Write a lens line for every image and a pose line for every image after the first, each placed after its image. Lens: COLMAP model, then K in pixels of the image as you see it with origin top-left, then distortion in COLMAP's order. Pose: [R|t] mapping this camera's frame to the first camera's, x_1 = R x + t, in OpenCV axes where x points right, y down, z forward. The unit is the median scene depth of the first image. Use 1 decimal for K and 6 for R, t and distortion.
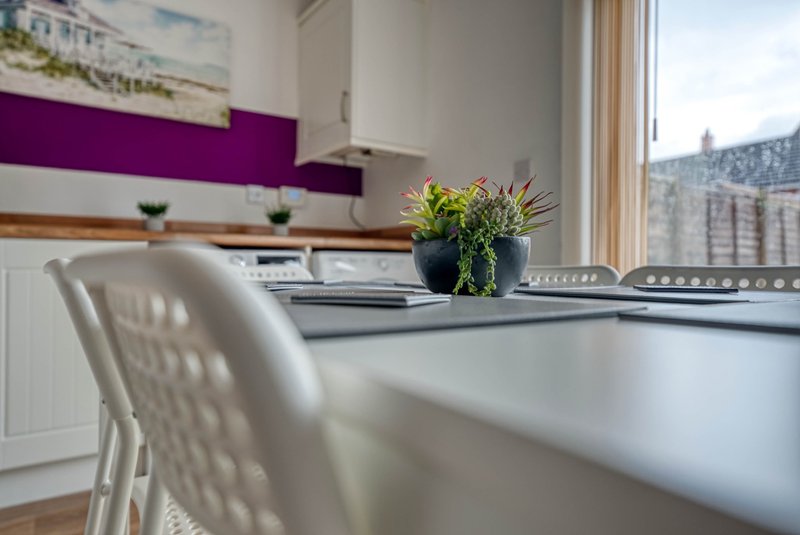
lens RADIAL K [[520.4, 0, 402.0], [0, 520.4, 267.3], [0, 0, 1]] dist [0.030333, -0.007152]
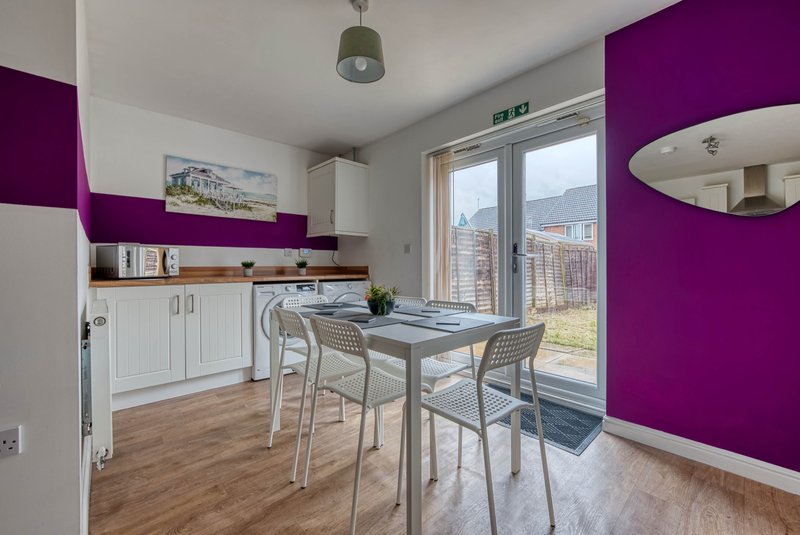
lens RADIAL K [[324.1, 0, 400.2], [0, 324.1, 266.7], [0, 0, 1]] dist [-0.013635, 0.003843]
pose [[0.988565, -0.005112, 0.150708, -0.030825], [0.005007, 0.999987, 0.001076, -0.091388], [-0.150712, -0.000309, 0.988578, -0.446847]]
